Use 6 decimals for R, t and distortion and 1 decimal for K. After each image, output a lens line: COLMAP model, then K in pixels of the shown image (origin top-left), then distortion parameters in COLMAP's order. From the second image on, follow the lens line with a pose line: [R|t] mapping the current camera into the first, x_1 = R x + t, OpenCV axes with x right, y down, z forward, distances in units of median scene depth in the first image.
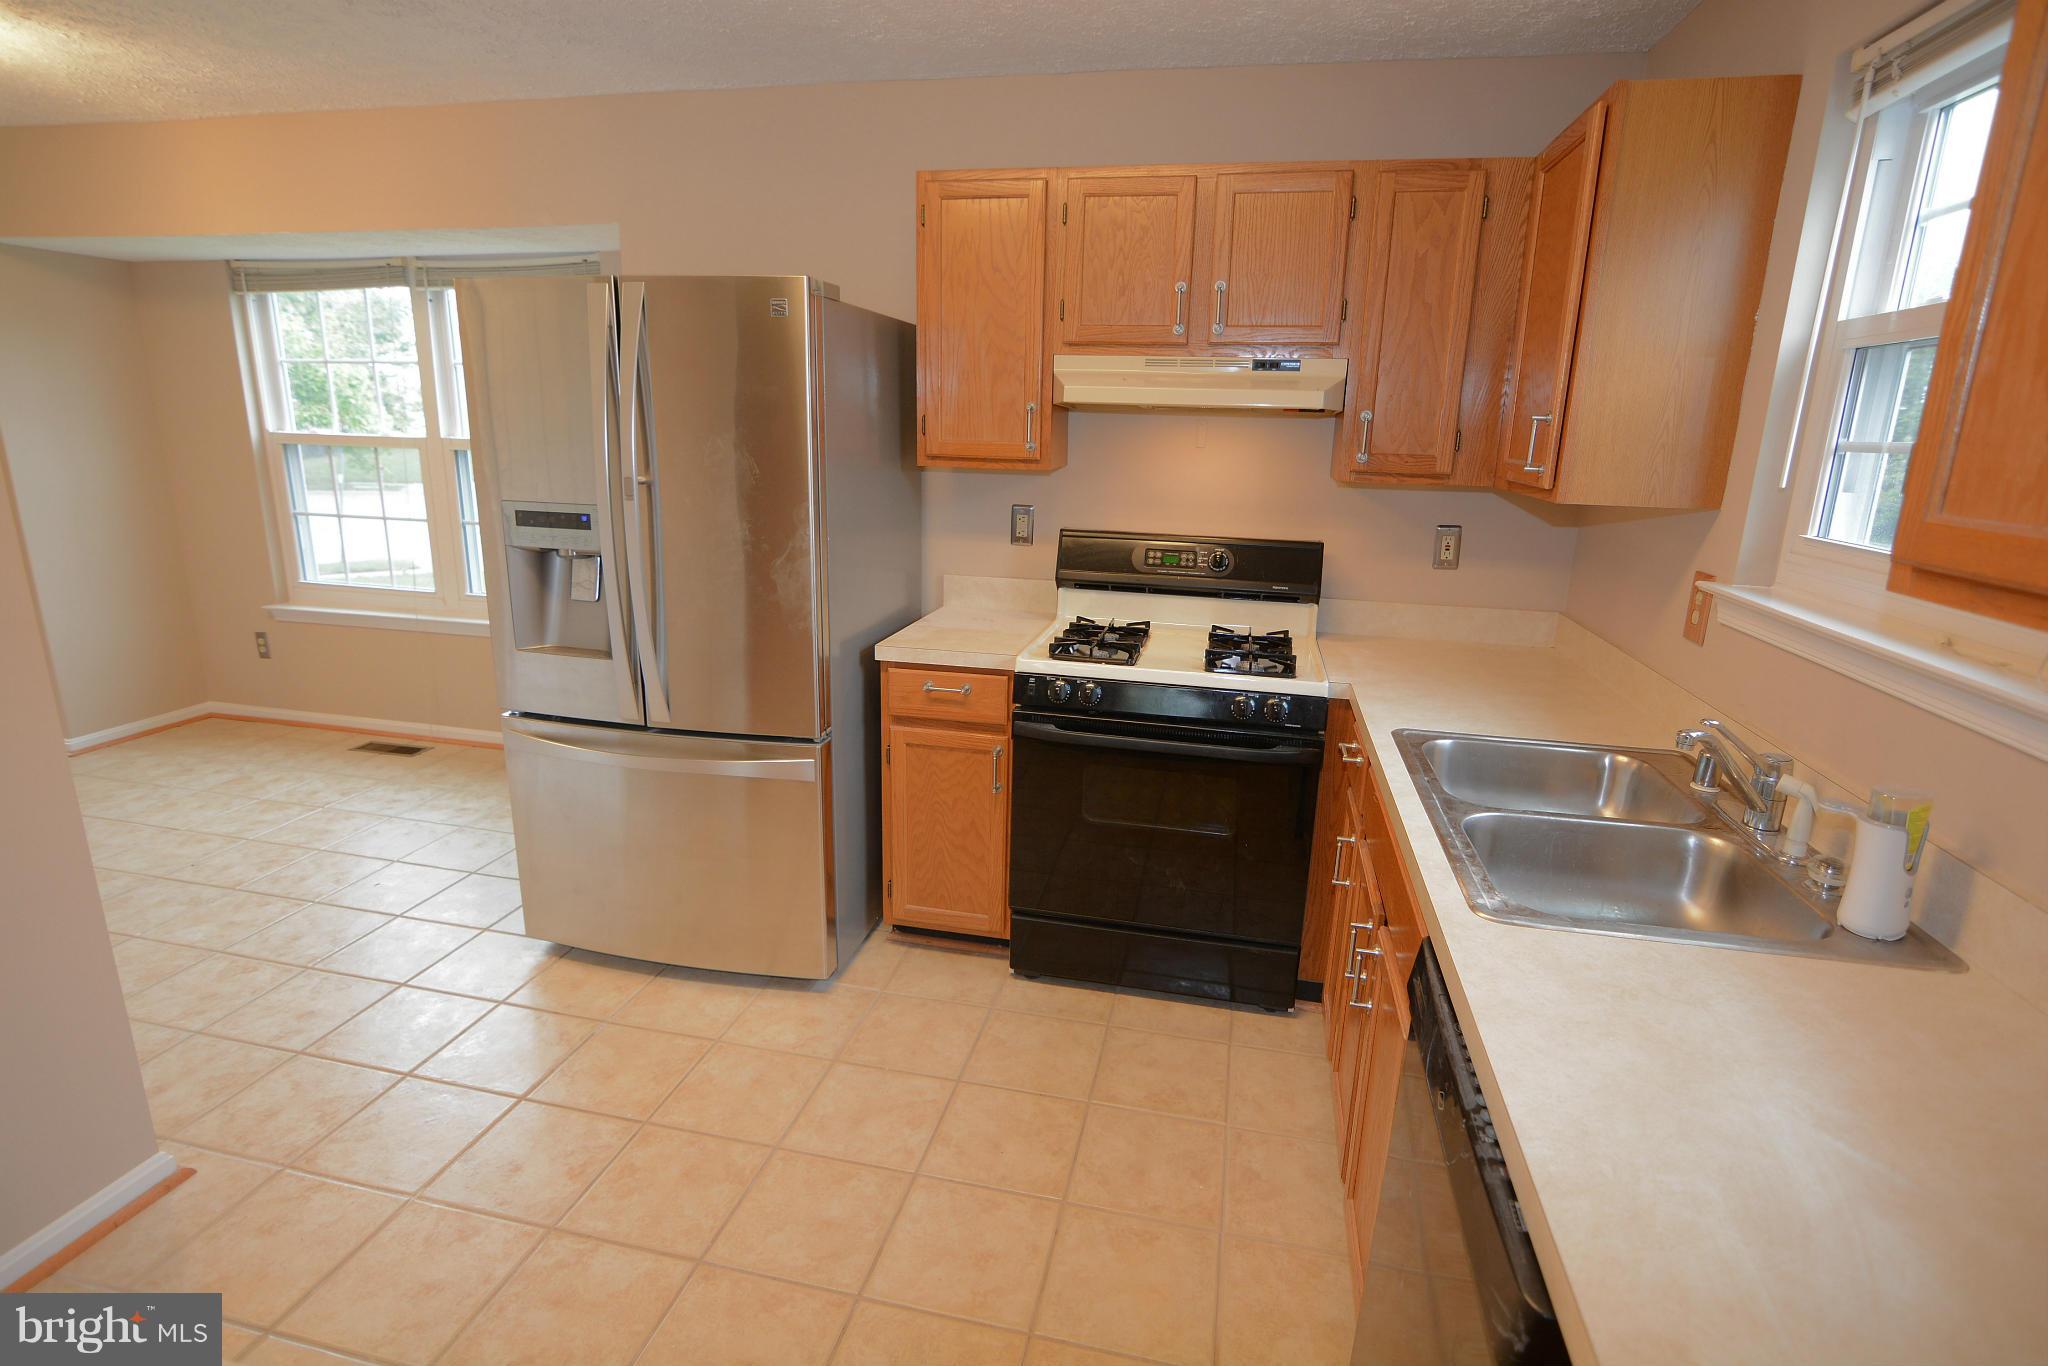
lens RADIAL K [[999.6, 0, 1030.5], [0, 999.6, 682.2], [0, 0, 1]] dist [-0.029656, 0.008956]
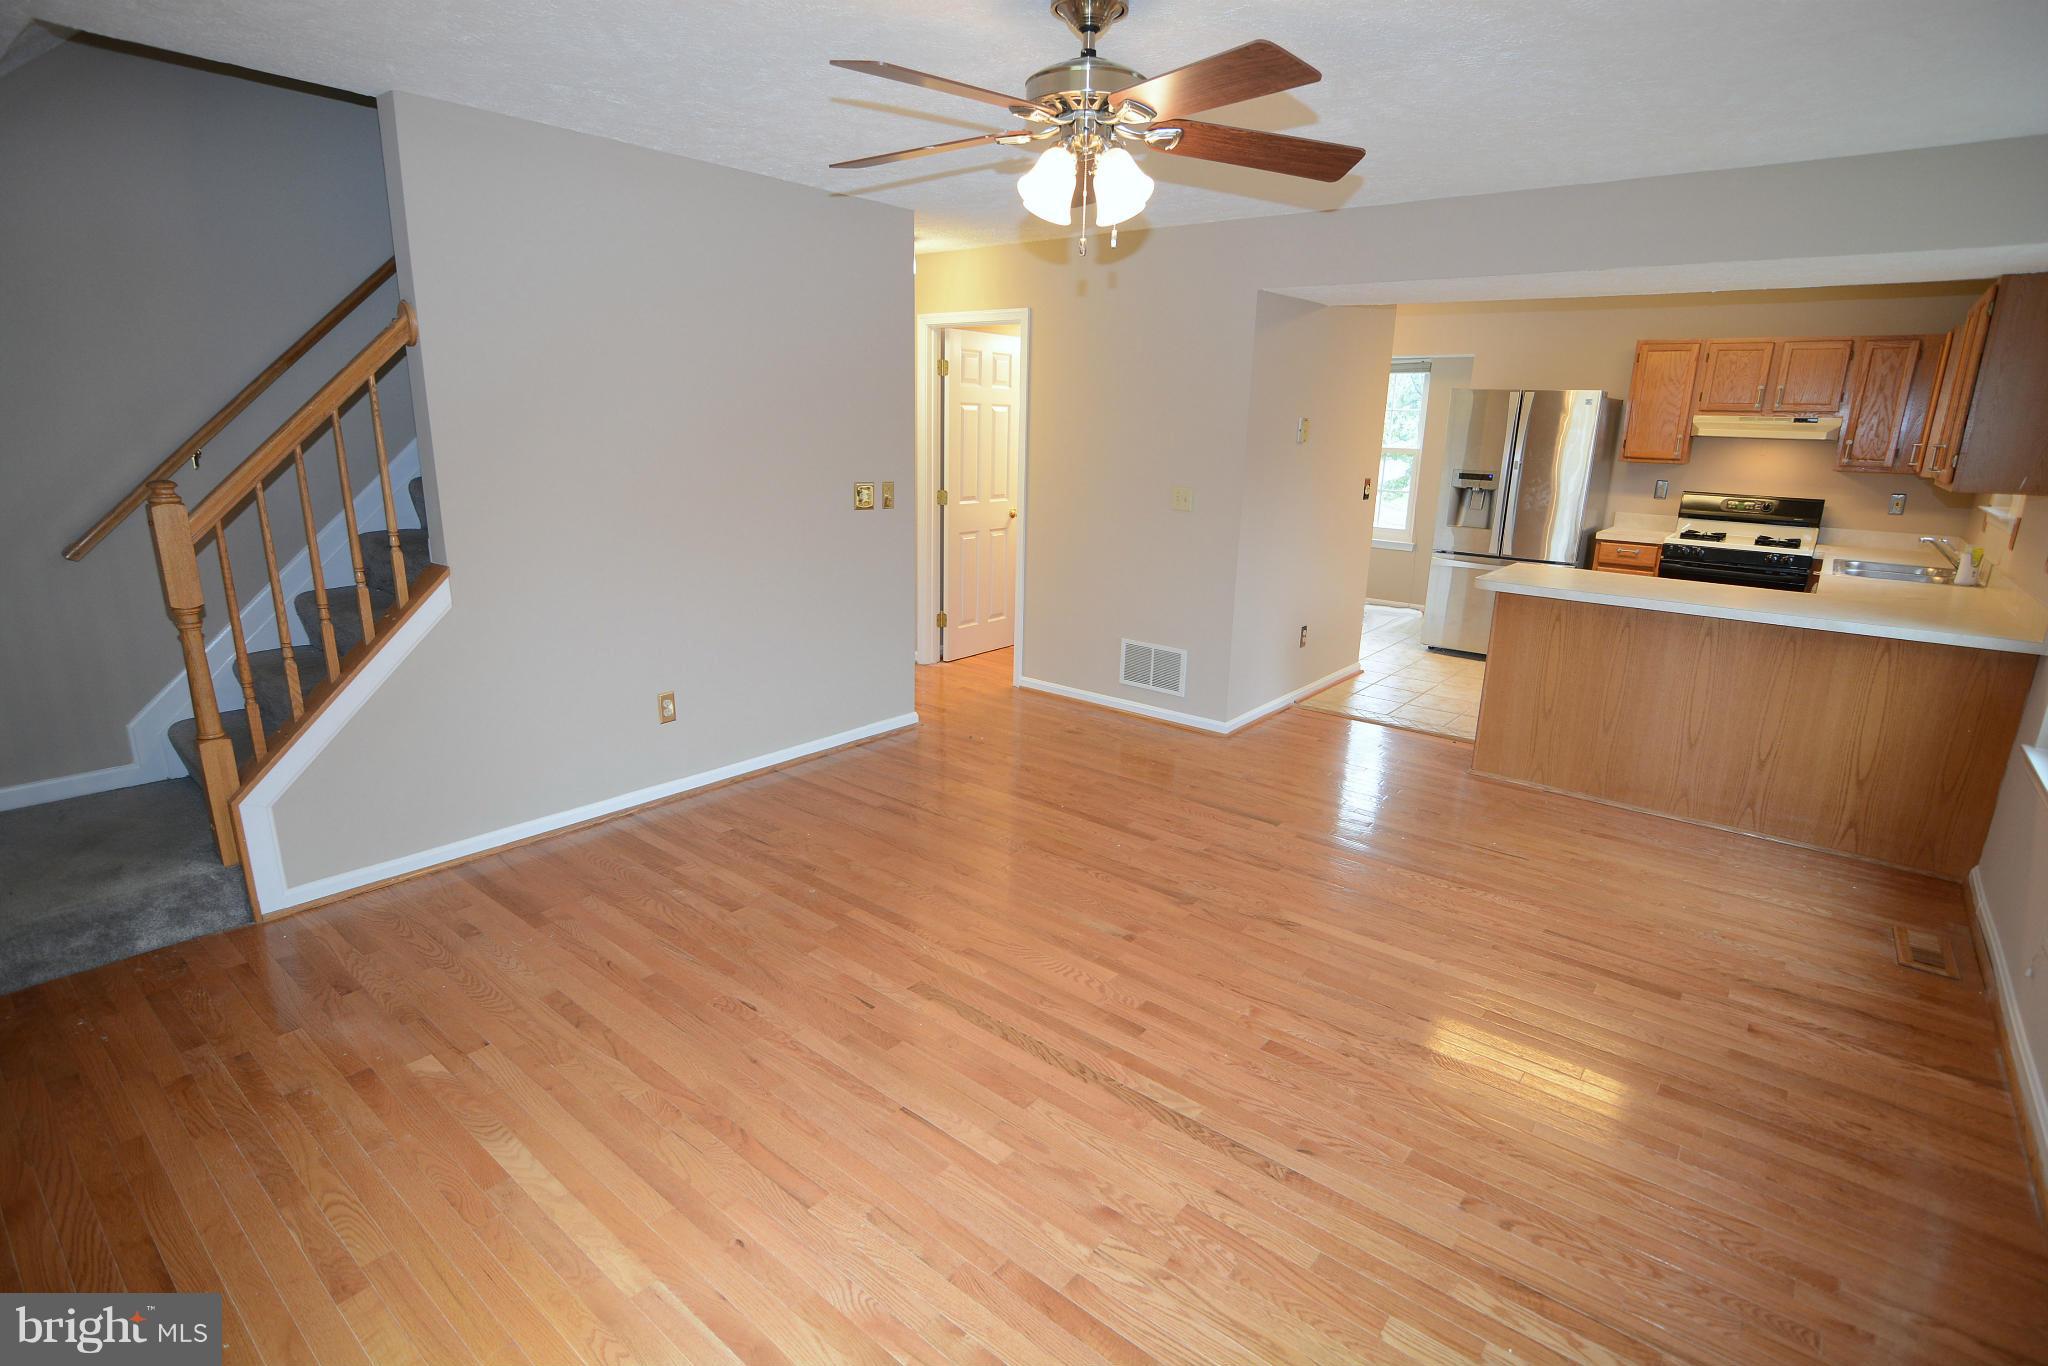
lens RADIAL K [[999.6, 0, 1030.5], [0, 999.6, 682.2], [0, 0, 1]] dist [-0.029656, 0.008956]
pose [[0.893620, 0.109955, -0.435148, -0.300888], [-0.113848, 0.993349, 0.017205, 0.450175], [0.434146, 0.034165, 0.900194, -1.809207]]
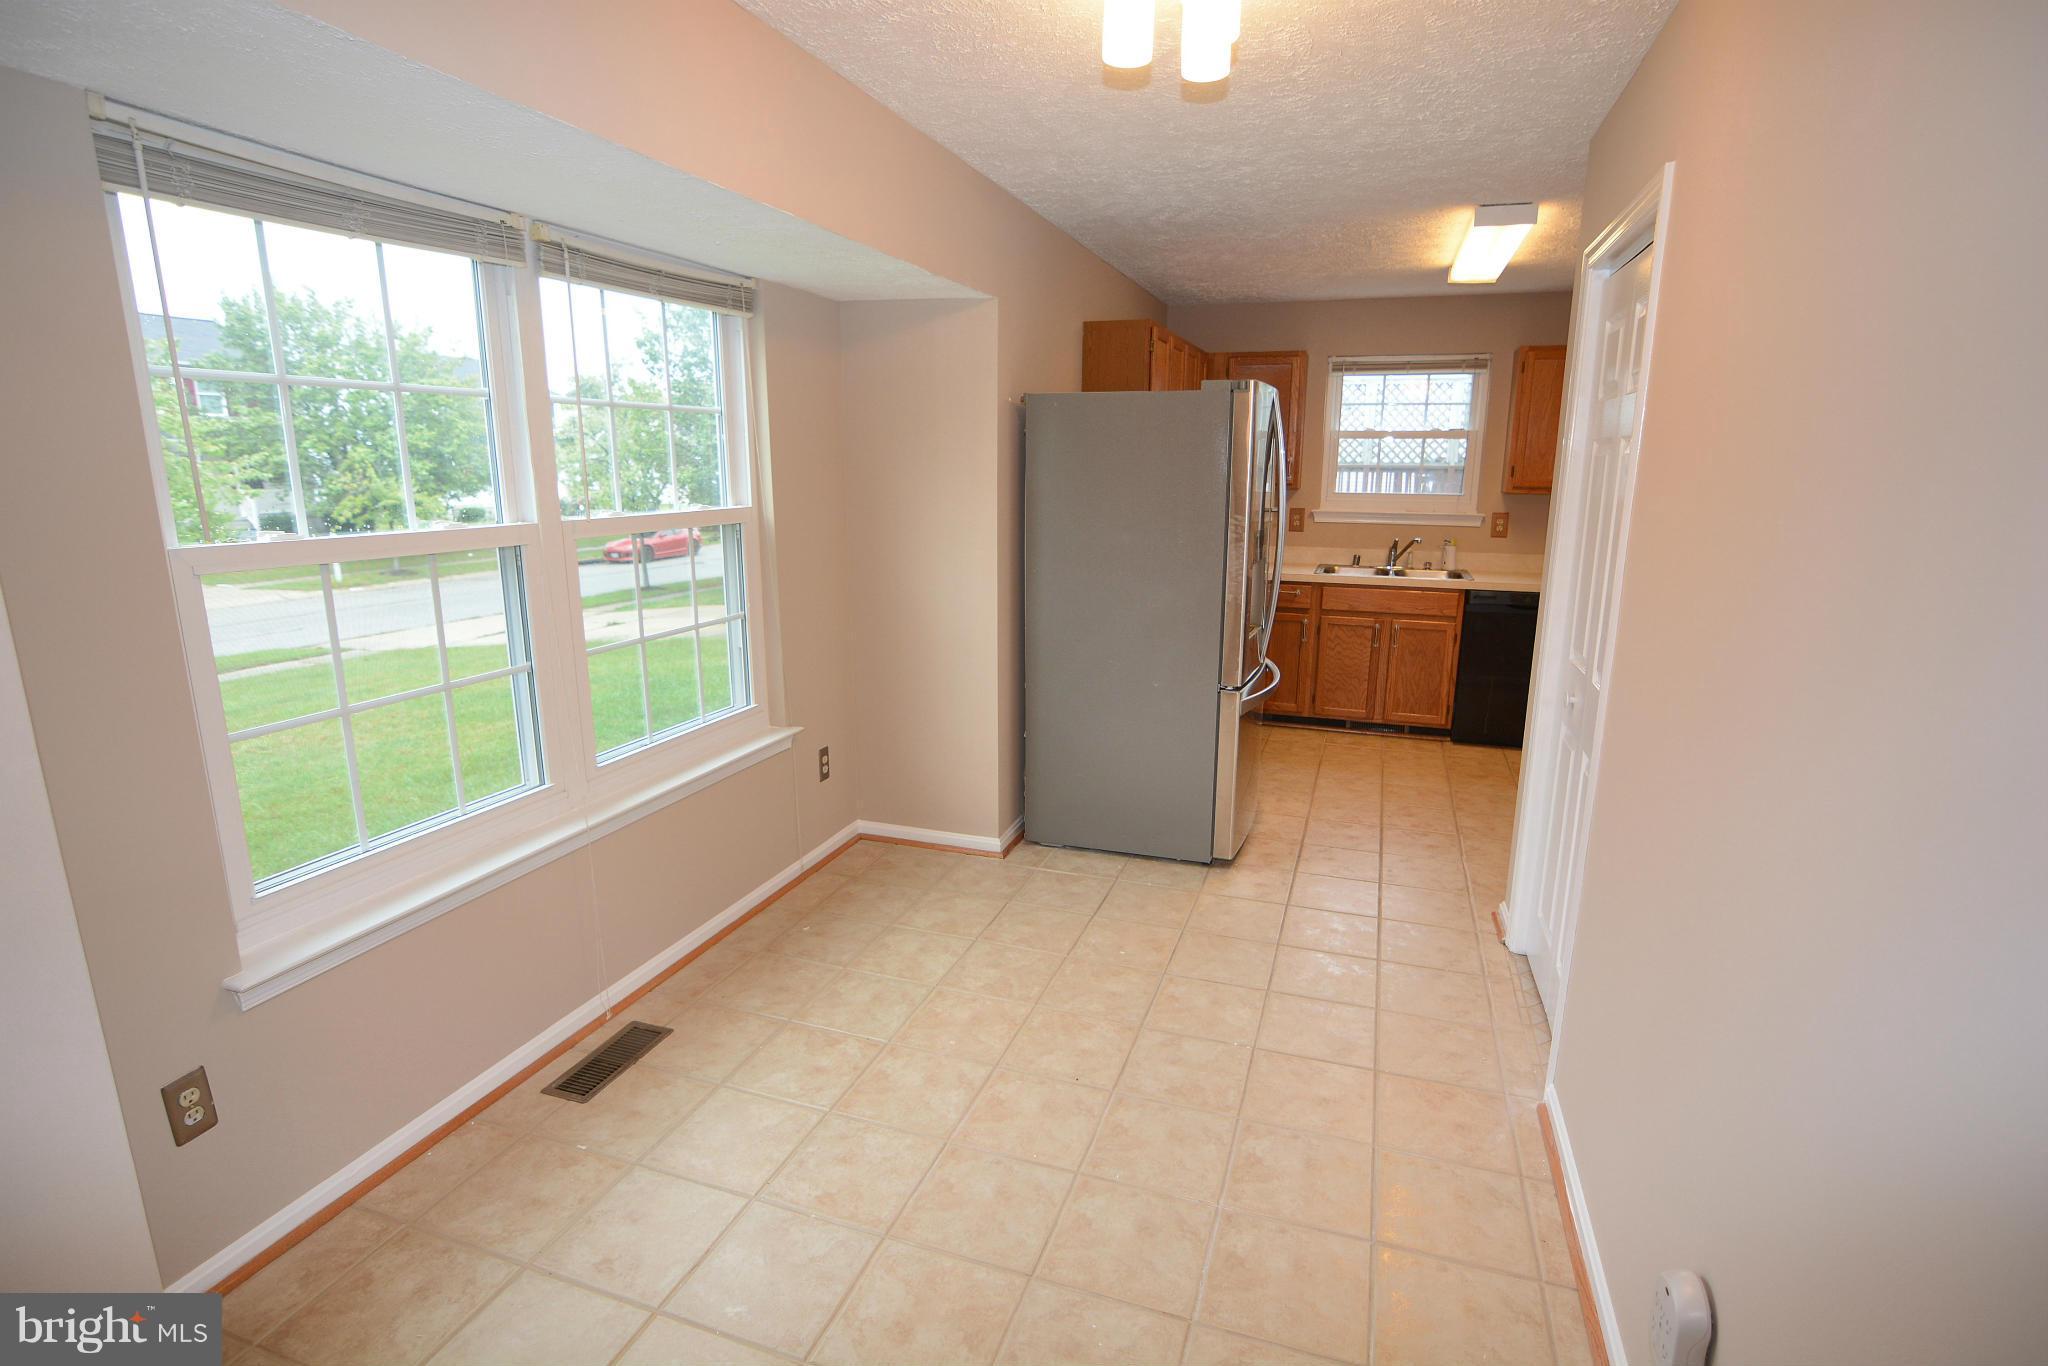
lens RADIAL K [[999.6, 0, 1030.5], [0, 999.6, 682.2], [0, 0, 1]] dist [-0.029656, 0.008956]
pose [[0.118379, -0.242672, 0.962859, -1.885915], [0.250478, 0.945617, 0.207531, -0.336532], [-0.960857, 0.216608, 0.172725, 1.035947]]
